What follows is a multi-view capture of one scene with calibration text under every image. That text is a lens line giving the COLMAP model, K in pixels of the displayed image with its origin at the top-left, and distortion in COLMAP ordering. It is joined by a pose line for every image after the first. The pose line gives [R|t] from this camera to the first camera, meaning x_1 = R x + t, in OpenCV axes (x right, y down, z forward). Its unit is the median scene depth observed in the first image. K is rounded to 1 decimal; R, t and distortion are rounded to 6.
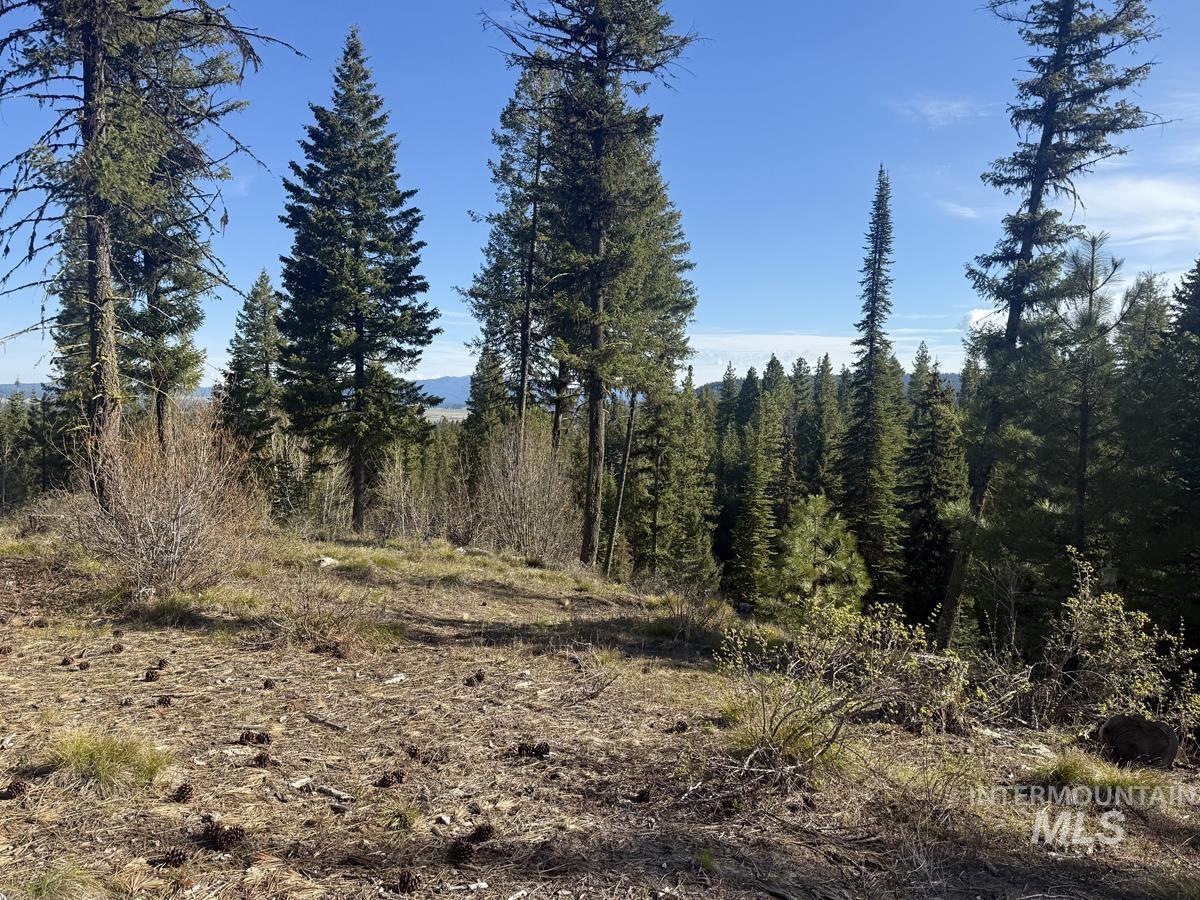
lens RADIAL K [[969.0, 0, 588.8], [0, 969.0, 462.2], [0, 0, 1]] dist [0.080493, -0.049525]
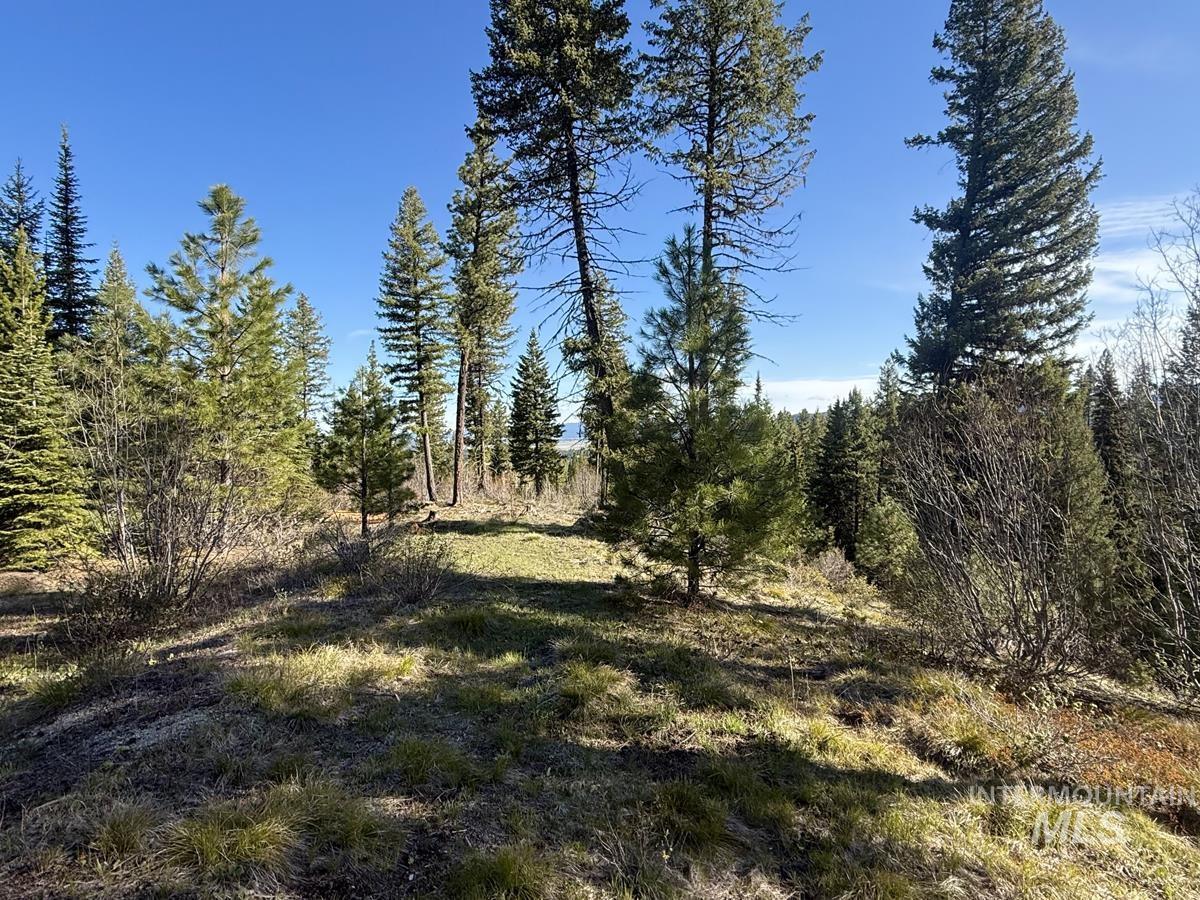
lens RADIAL K [[652.8, 0, 600.3], [0, 652.8, 455.4], [0, 0, 1]] dist [-0.005846, 0.000878]
pose [[0.987815, -0.028040, -0.153087, 0.227569], [0.023586, 0.999246, -0.030834, -0.009742], [0.153836, 0.026848, 0.987732, -0.810930]]
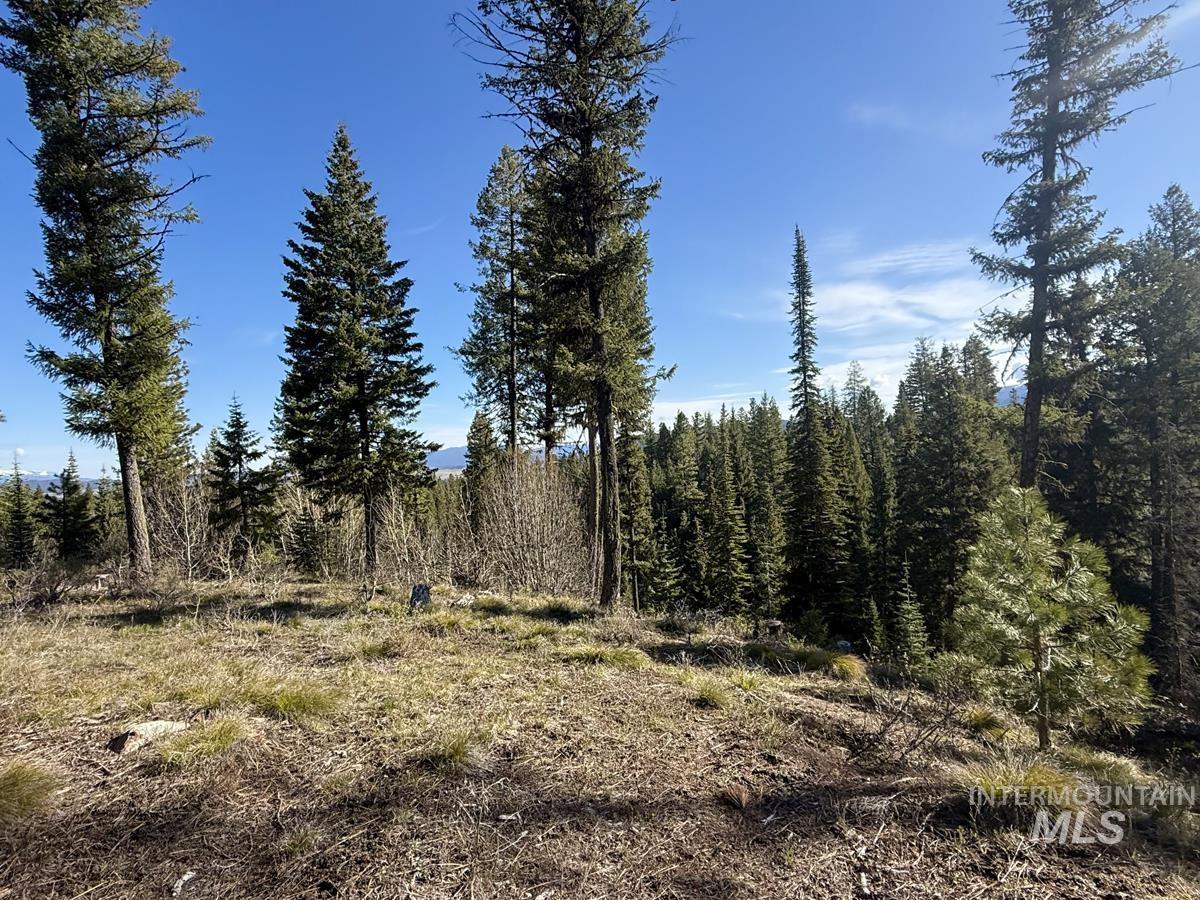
lens RADIAL K [[652.8, 0, 598.1], [0, 652.8, 450.6], [0, 0, 1]] dist [-0.005846, 0.000878]
pose [[0.993843, -0.080602, 0.076020, -0.032102], [0.085666, 0.994143, -0.065885, 0.005884], [-0.070265, 0.071992, 0.994927, 0.255691]]
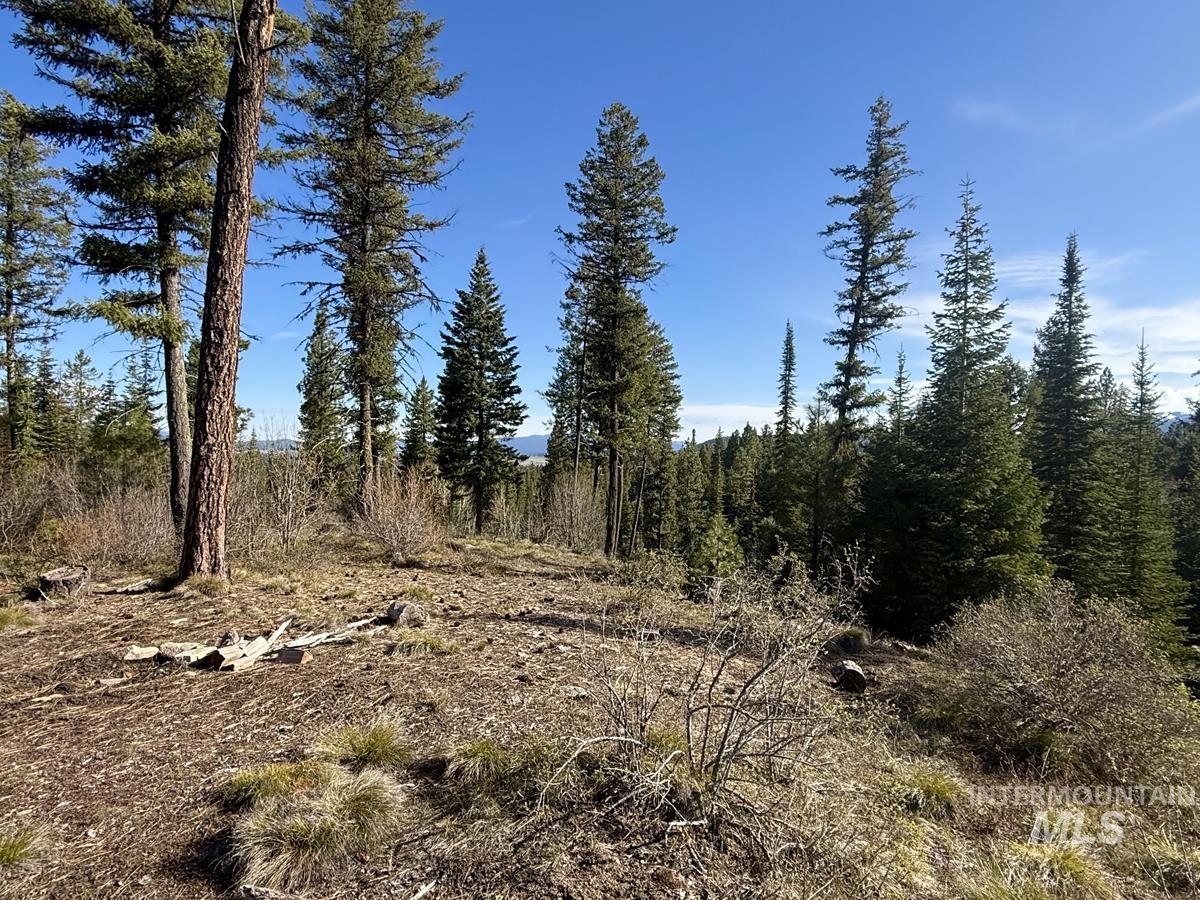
lens RADIAL K [[652.8, 0, 607.5], [0, 652.8, 445.9], [0, 0, 1]] dist [-0.005846, 0.000878]
pose [[0.999449, -0.000078, -0.033193, 0.023998], [-0.002289, 0.997453, -0.071286, -0.003921], [0.033114, 0.071323, 0.996903, -0.129970]]
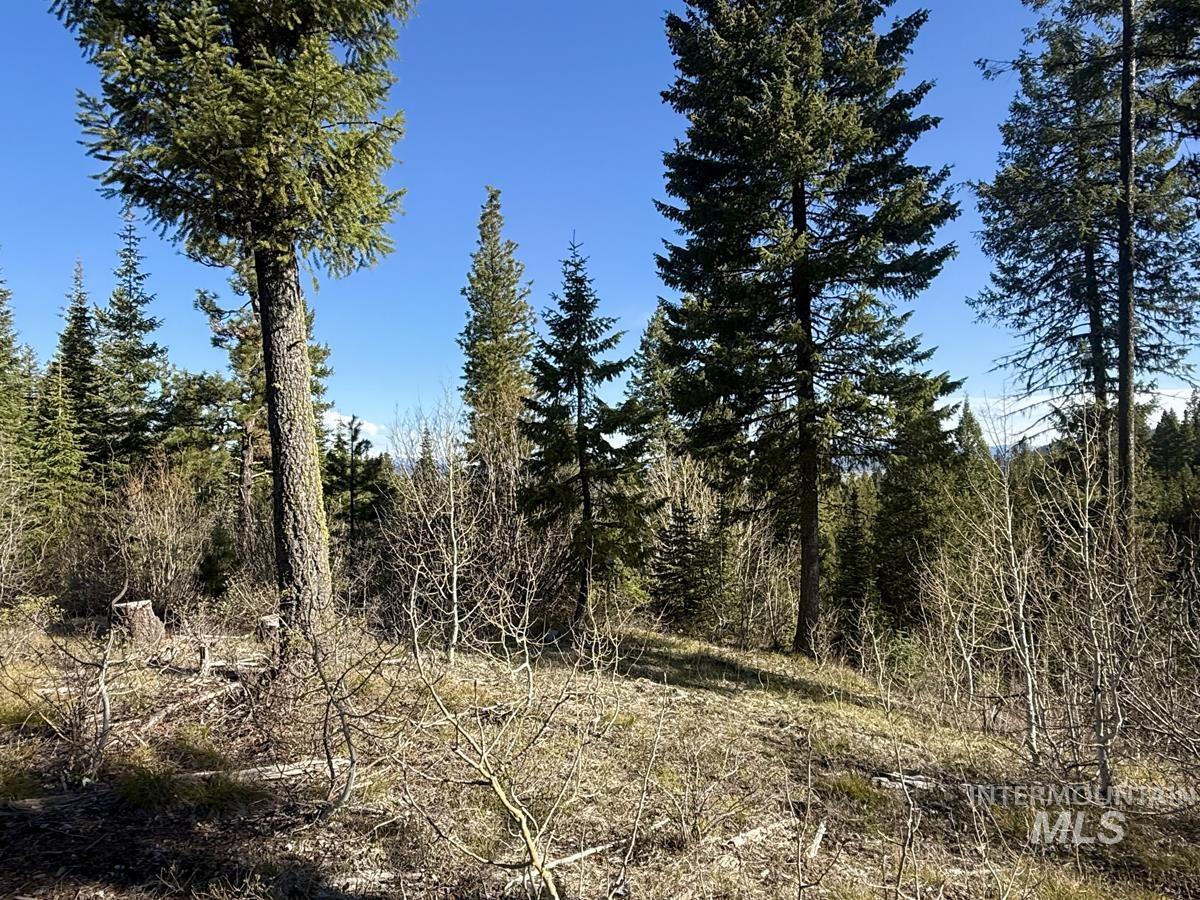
lens RADIAL K [[755.6, 0, 601.1], [0, 755.6, 452.7], [0, 0, 1]] dist [0.004350, 0.001670]
pose [[0.914012, -0.046684, -0.402992, -0.173913], [0.013567, 0.996319, -0.084646, 0.005153], [0.405460, 0.071900, 0.911281, 0.578727]]
